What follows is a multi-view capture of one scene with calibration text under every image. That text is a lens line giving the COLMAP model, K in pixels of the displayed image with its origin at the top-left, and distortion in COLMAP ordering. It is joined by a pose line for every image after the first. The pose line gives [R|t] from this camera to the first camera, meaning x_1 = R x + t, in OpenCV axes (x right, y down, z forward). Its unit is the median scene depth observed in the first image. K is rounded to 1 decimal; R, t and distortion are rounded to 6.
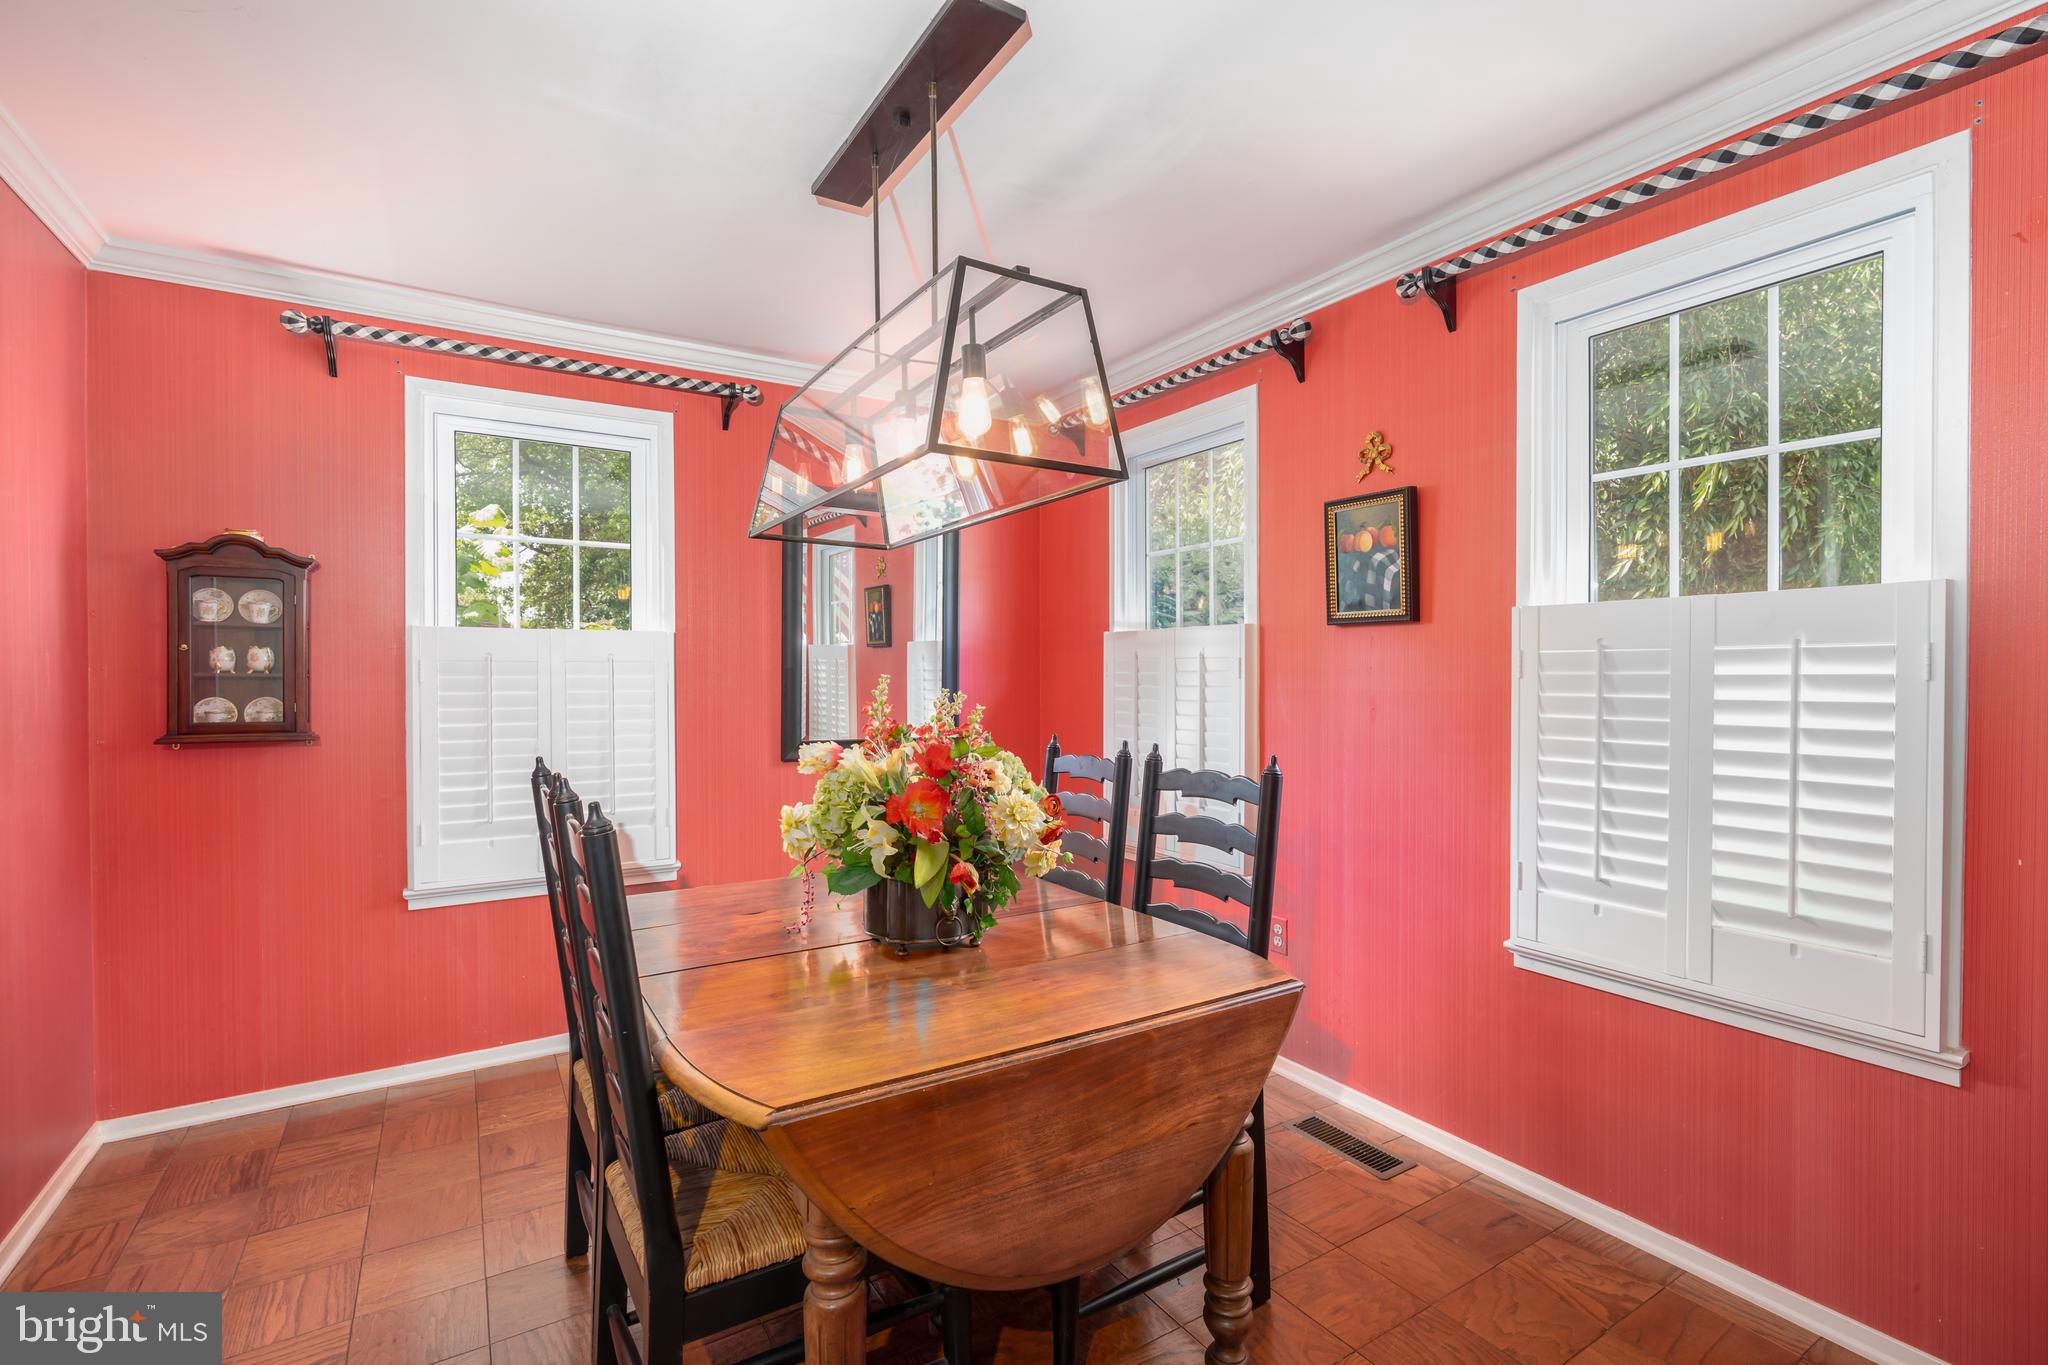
lens RADIAL K [[925.5, 0, 1032.3], [0, 925.5, 687.0], [0, 0, 1]] dist [-0.005659, 0.000299]
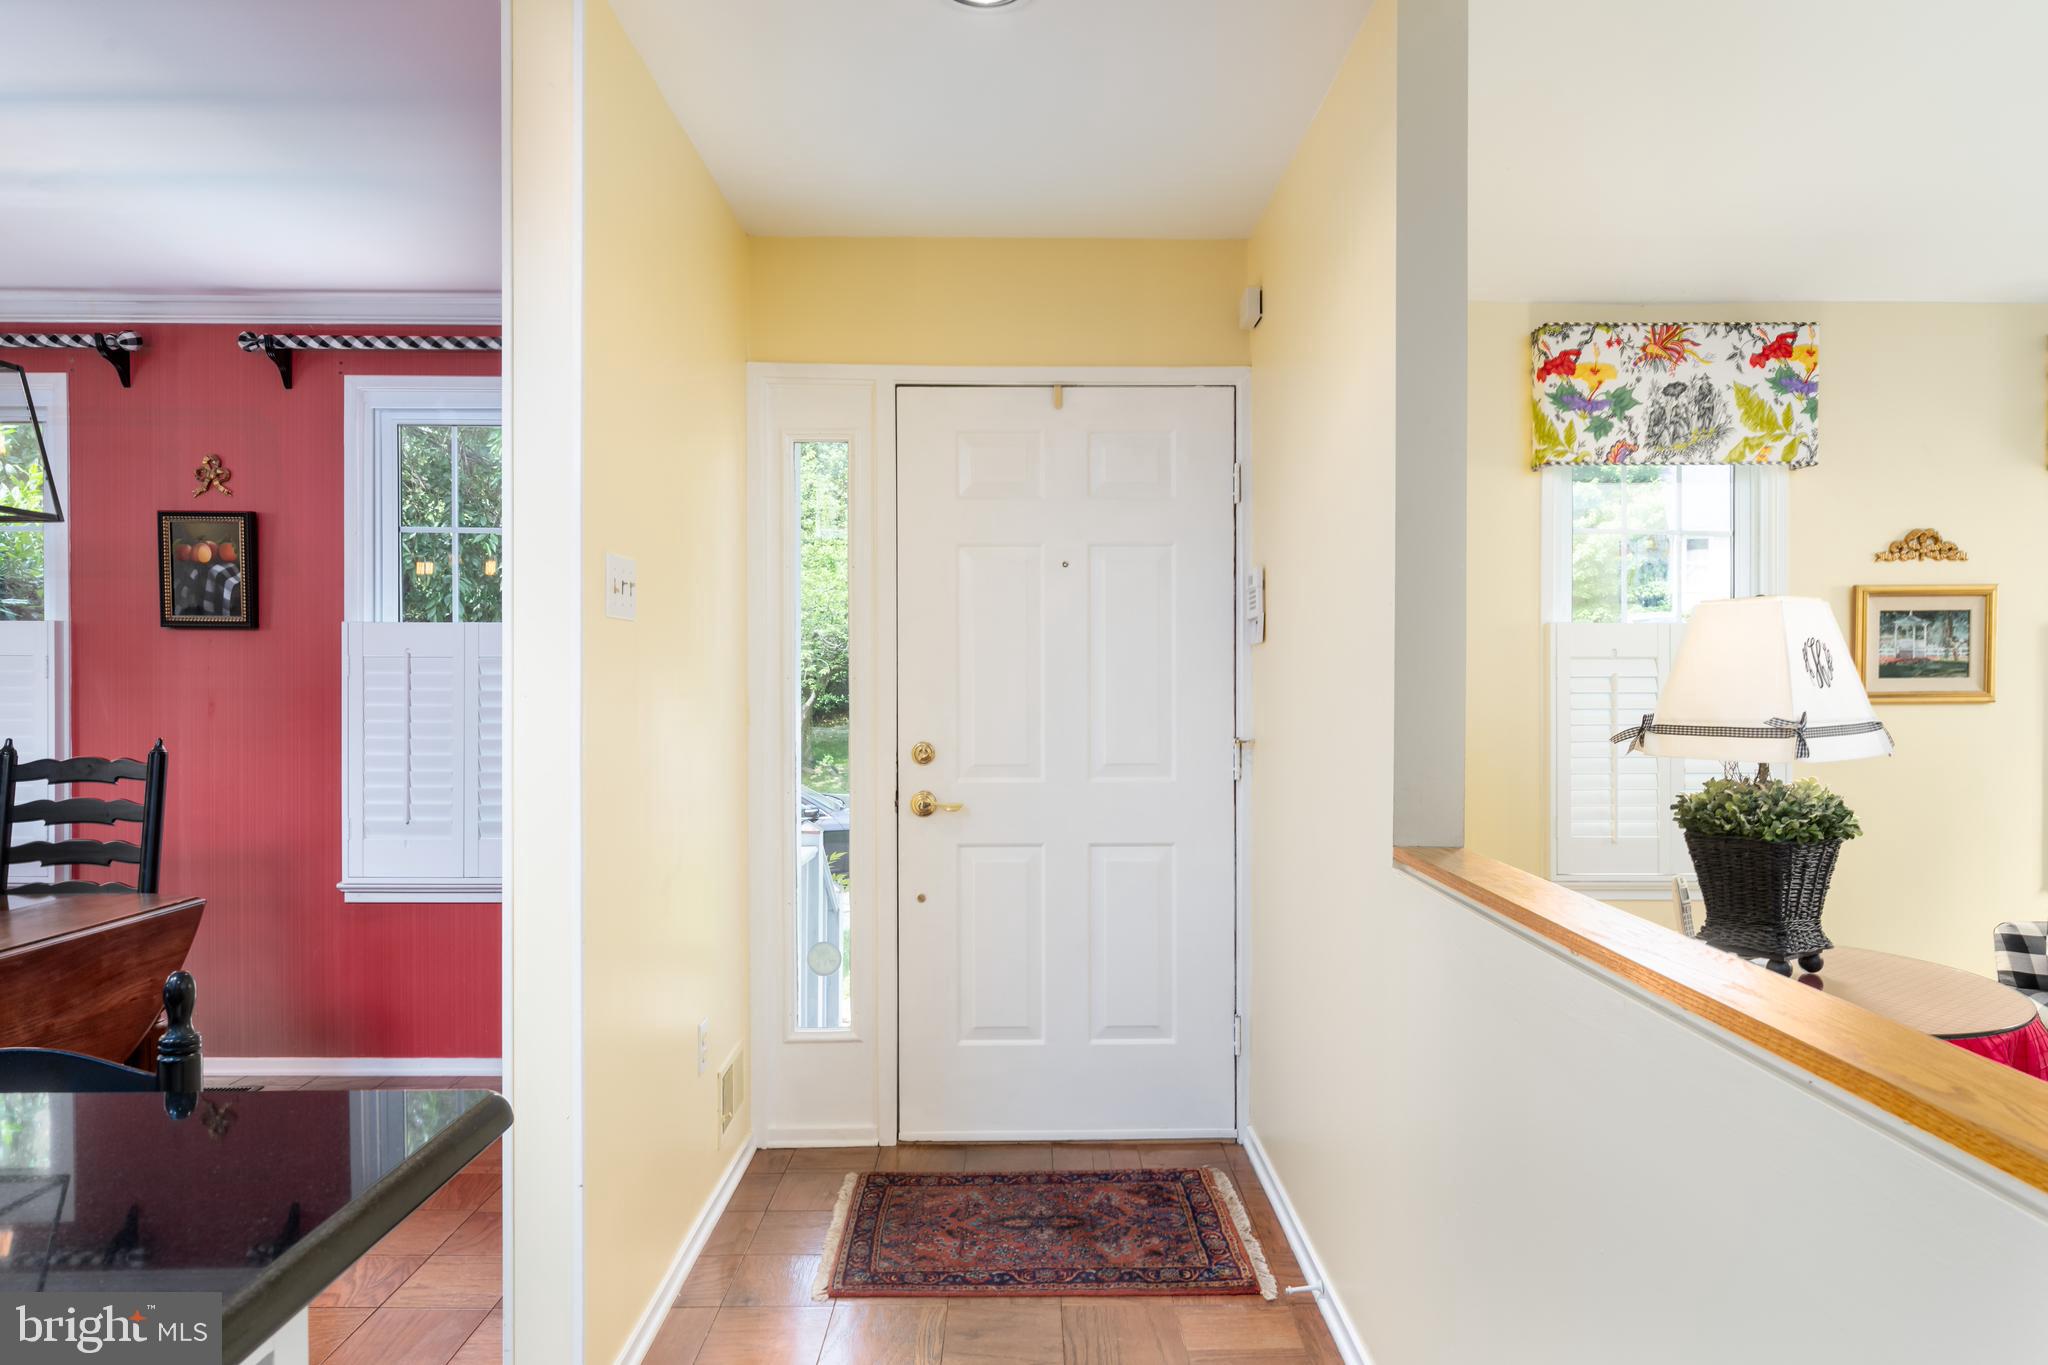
lens RADIAL K [[1248.1, 0, 1026.2], [0, 1248.1, 675.8], [0, 0, 1]] dist [-0.002473, -0.002102]
pose [[0.524409, -0.000346, 0.851466, -0.414302], [0.010422, 0.999928, -0.006013, 0.009106], [-0.851403, 0.012027, 0.524375, -0.650268]]
